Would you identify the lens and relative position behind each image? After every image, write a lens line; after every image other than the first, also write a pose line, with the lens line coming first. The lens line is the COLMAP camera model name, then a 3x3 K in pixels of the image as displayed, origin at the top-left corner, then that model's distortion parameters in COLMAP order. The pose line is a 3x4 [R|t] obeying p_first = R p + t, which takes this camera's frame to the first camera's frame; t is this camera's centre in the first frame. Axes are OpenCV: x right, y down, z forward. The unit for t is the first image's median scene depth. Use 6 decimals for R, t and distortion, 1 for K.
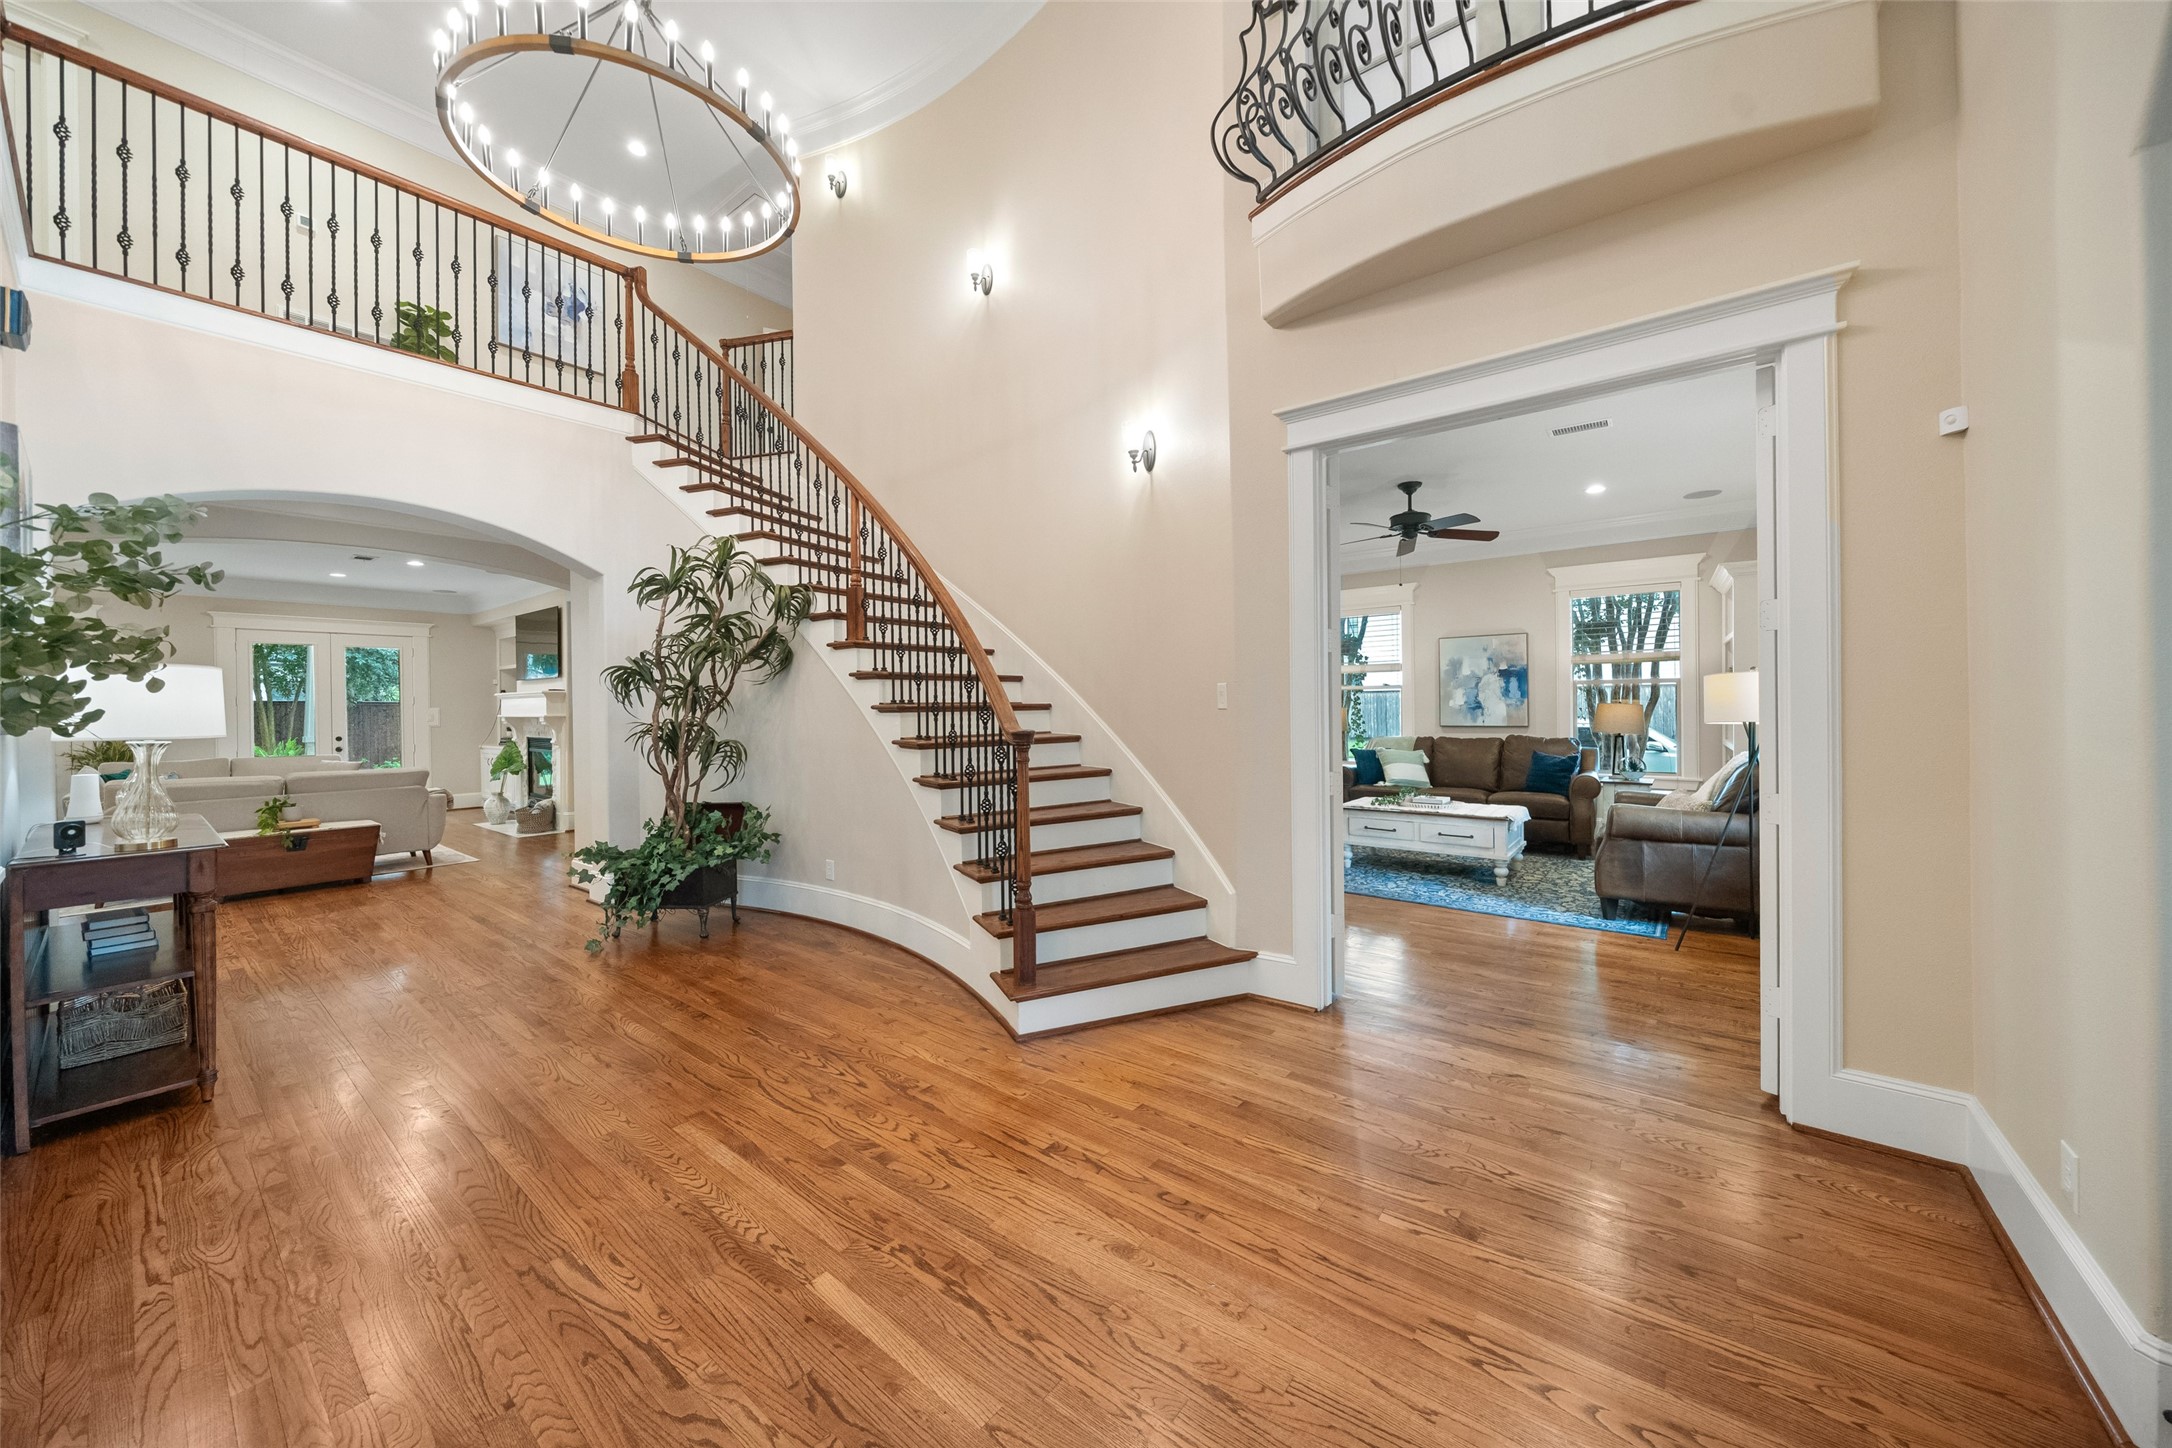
lens RADIAL K [[745.7, 0, 1086.5], [0, 745.7, 716.1], [0, 0, 1]] dist [-0.000850, 0.000001]
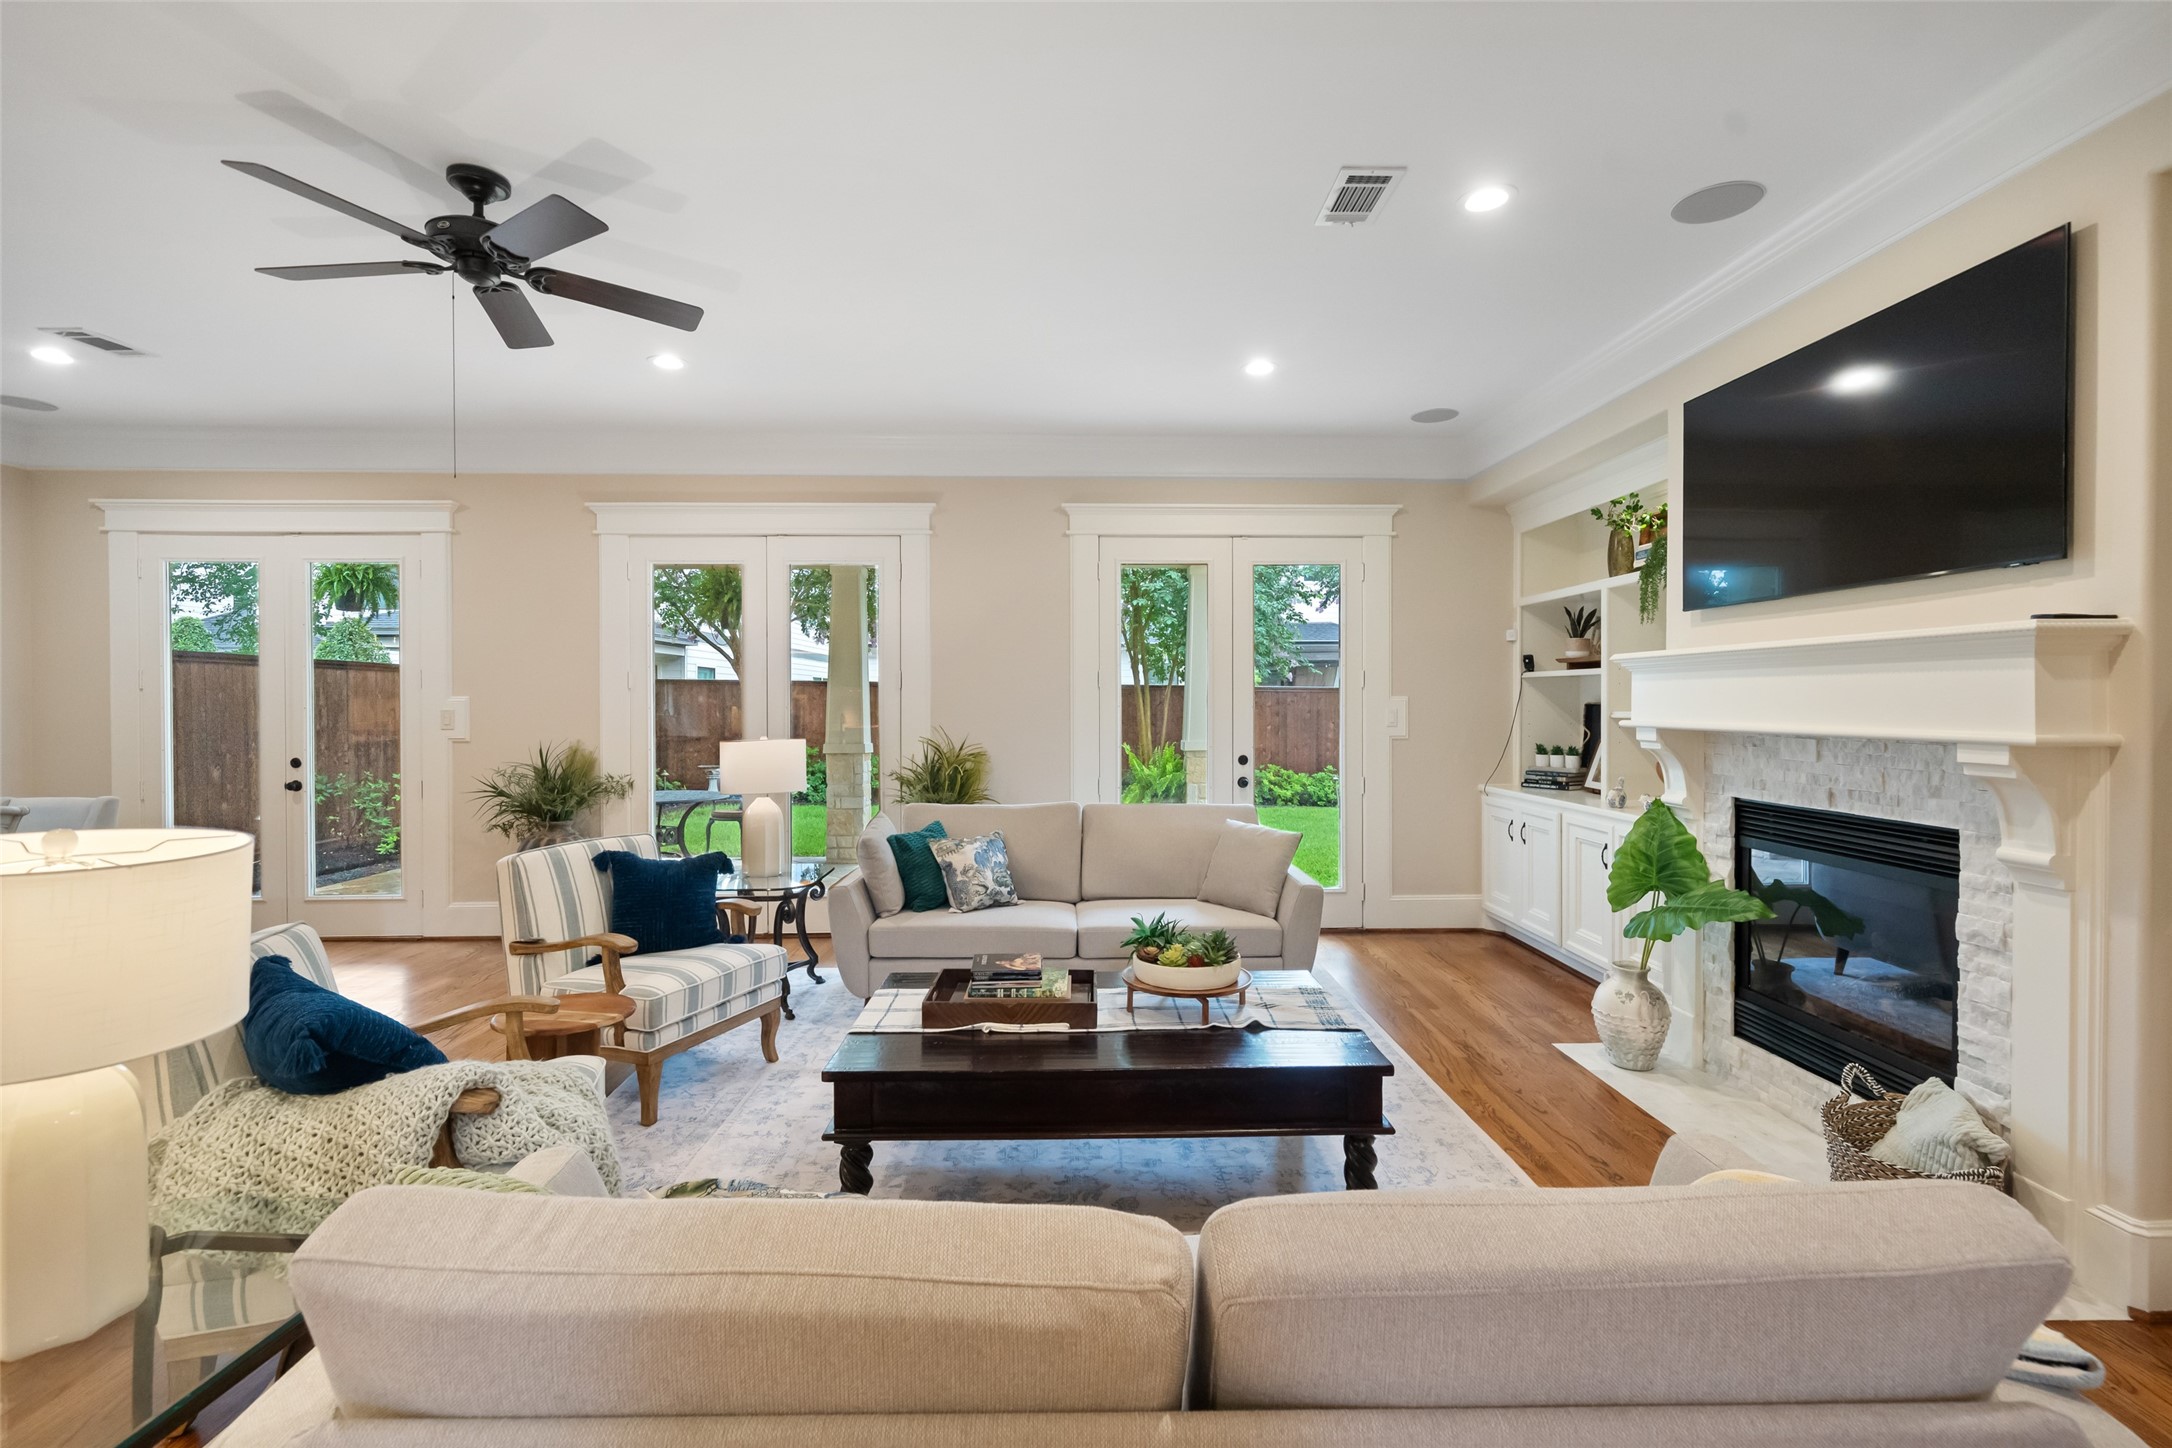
lens RADIAL K [[958.7, 0, 1096.3], [0, 958.7, 708.1], [0, 0, 1]] dist [0.000087, -0.000411]
pose [[0.631886, 0.018889, -0.774831, -1.214616], [-0.019288, 0.999777, 0.008643, -0.011000], [0.774821, 0.009483, 0.632109, 1.115747]]
